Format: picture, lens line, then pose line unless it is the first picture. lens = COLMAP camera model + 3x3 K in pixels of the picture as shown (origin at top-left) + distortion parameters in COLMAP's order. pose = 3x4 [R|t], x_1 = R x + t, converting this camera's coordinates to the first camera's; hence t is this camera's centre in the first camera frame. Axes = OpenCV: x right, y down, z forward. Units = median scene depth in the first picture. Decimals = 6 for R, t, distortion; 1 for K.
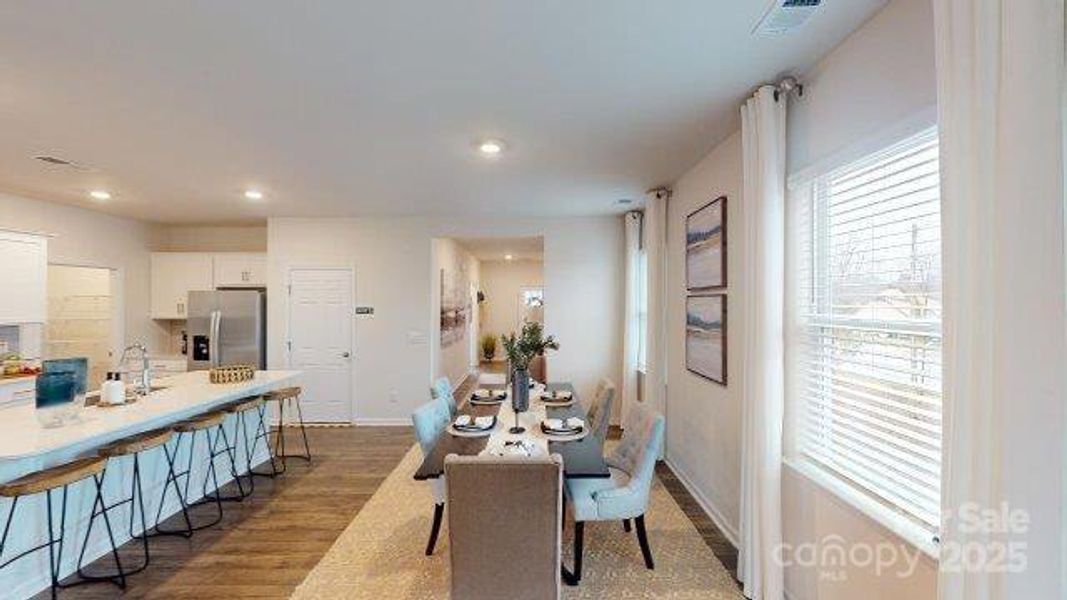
lens RADIAL K [[391.2, 0, 534.2], [0, 391.2, 302.2], [0, 0, 1]] dist [-0.000336, -0.000192]
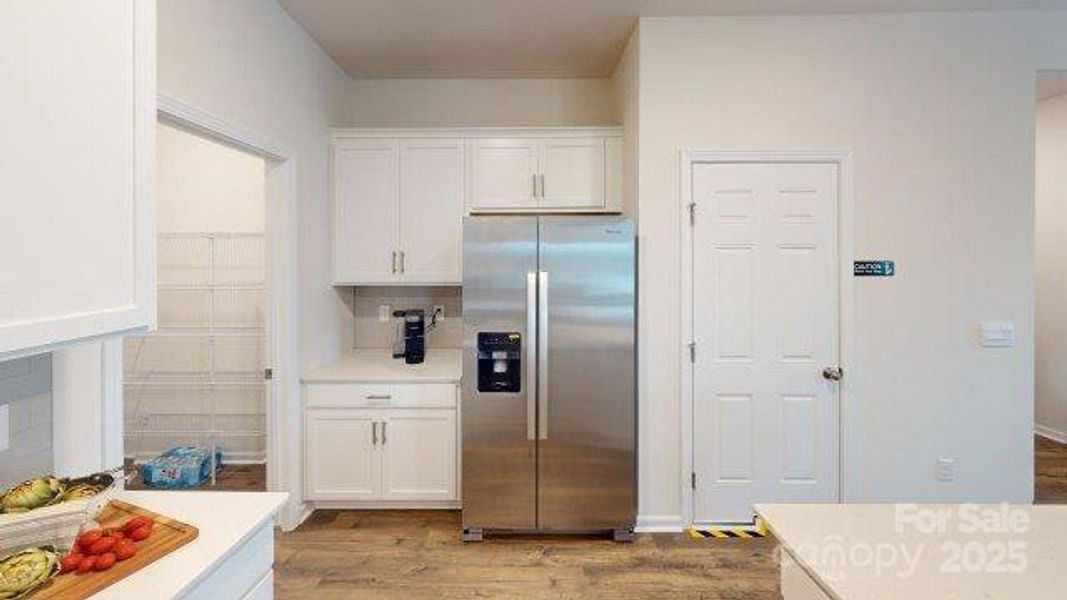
lens RADIAL K [[391.2, 0, 524.0], [0, 391.2, 296.2], [0, 0, 1]] dist [-0.000336, -0.000192]
pose [[0.999870, 0.000092, -0.016101, -1.055899], [0.001610, 0.994401, 0.105656, 0.010057], [0.016021, -0.105668, 0.994272, 0.780973]]
